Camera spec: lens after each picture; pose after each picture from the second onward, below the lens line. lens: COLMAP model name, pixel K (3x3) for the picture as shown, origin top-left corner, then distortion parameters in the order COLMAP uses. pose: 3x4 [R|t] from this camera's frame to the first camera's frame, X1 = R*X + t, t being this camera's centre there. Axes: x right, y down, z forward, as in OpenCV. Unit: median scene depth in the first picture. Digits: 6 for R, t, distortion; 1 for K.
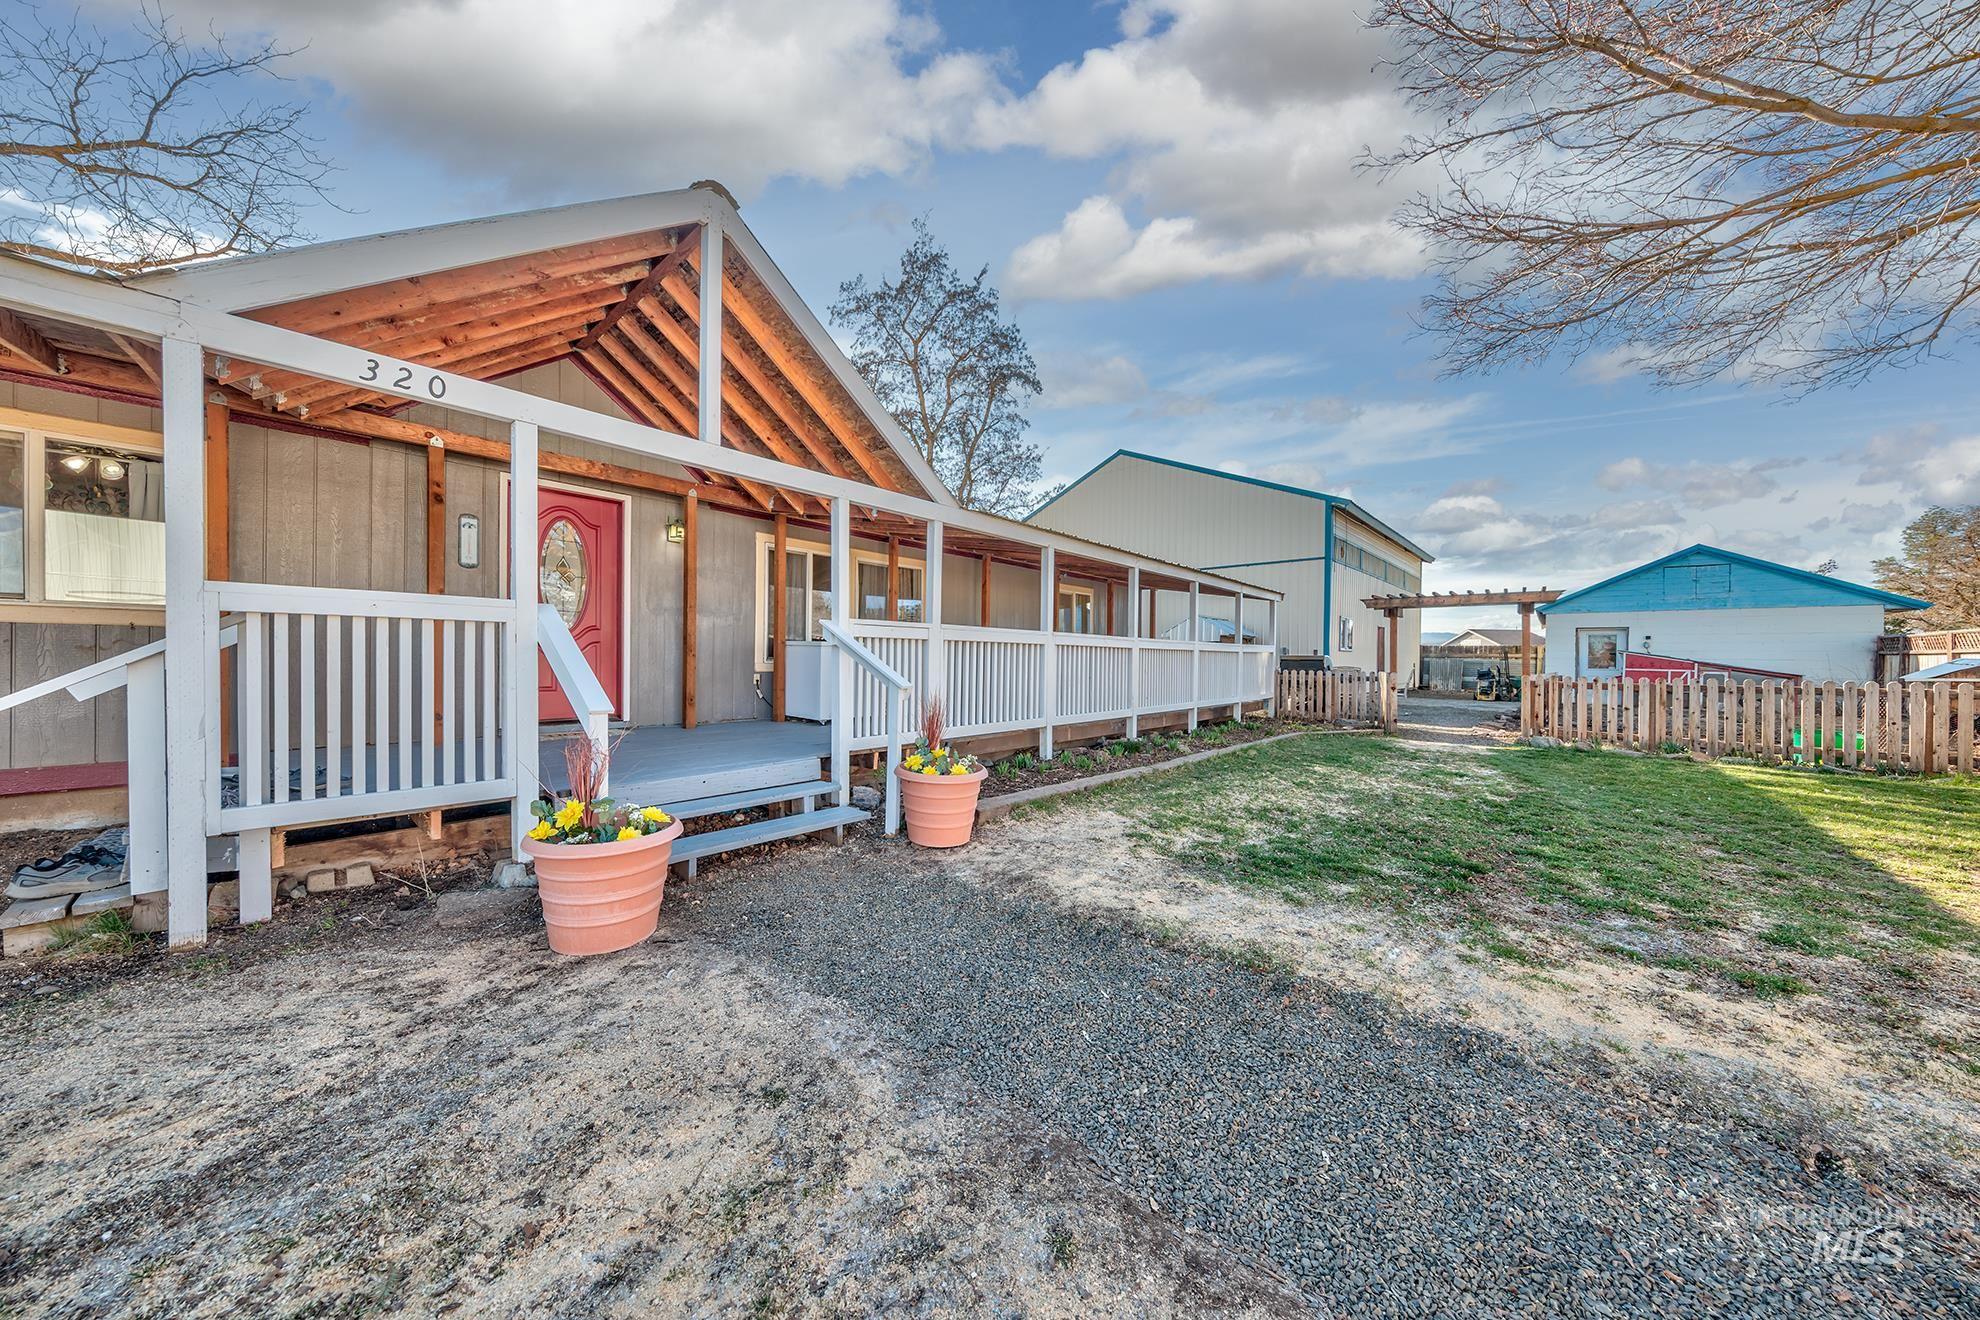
lens RADIAL K [[653.8, 0, 964.2], [0, 653.8, 666.6], [0, 0, 1]] dist [-0.002061, -0.001003]
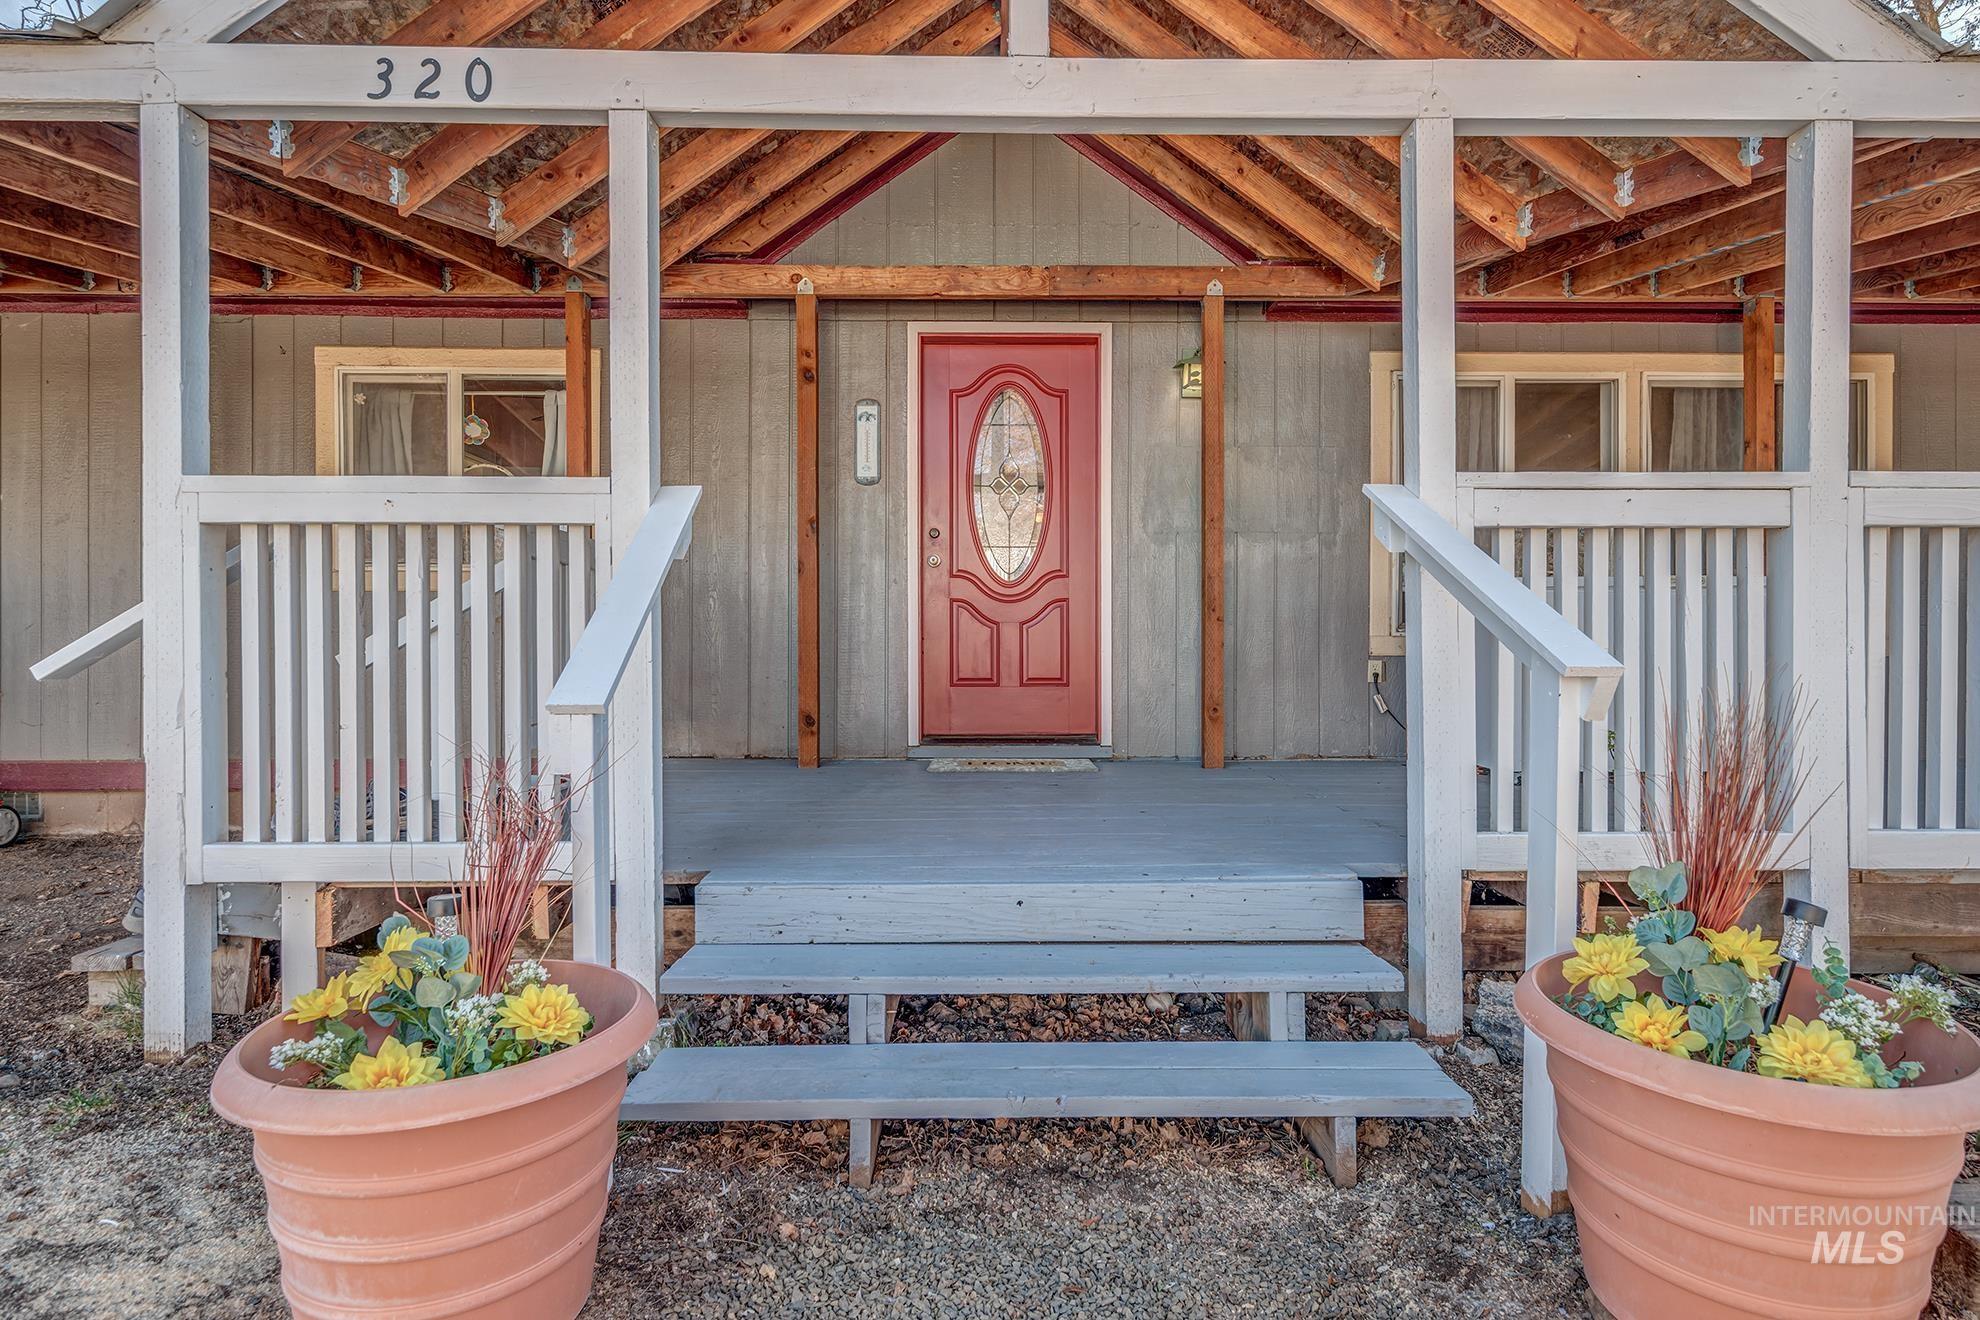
lens RADIAL K [[1019.1, 0, 1005.5], [0, 1019.1, 655.4], [0, 0, 1]] dist [0.001355, -0.000644]
pose [[0.678115, -0.008856, -0.734902, 0.043651], [-0.002365, 0.999896, -0.014231, 0.024904], [0.734952, 0.011388, 0.678024, 0.427967]]
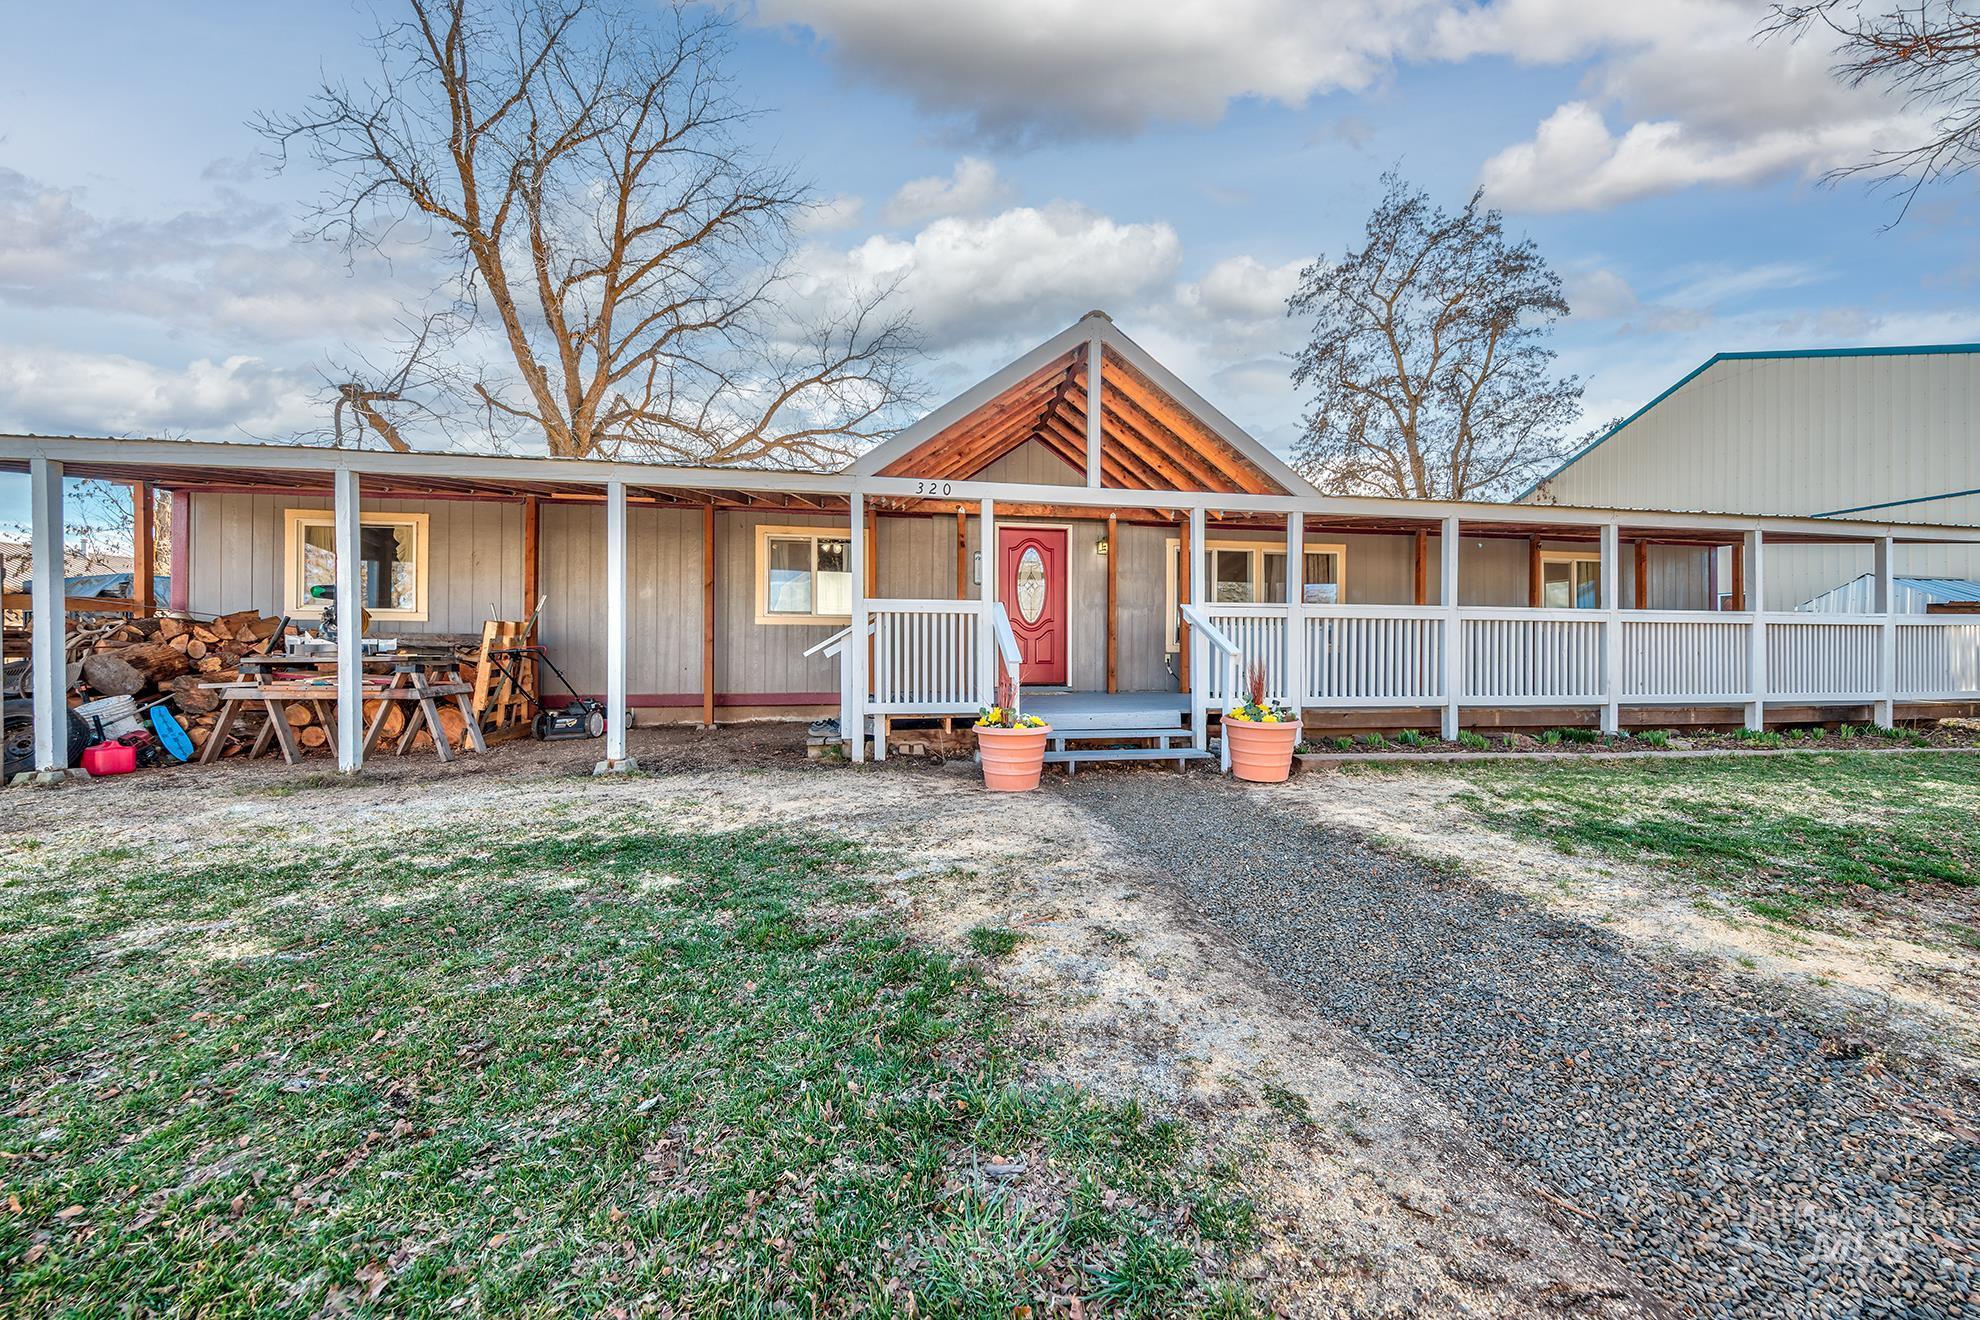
lens RADIAL K [[653.8, 0, 990.9], [0, 653.8, 656.4], [0, 0, 1]] dist [-0.002061, -0.001003]
pose [[0.772633, -0.005252, -0.634831, 0.270284], [-0.002644, 0.999930, -0.011491, 0.040983], [0.634847, 0.010557, 0.772566, -0.207029]]
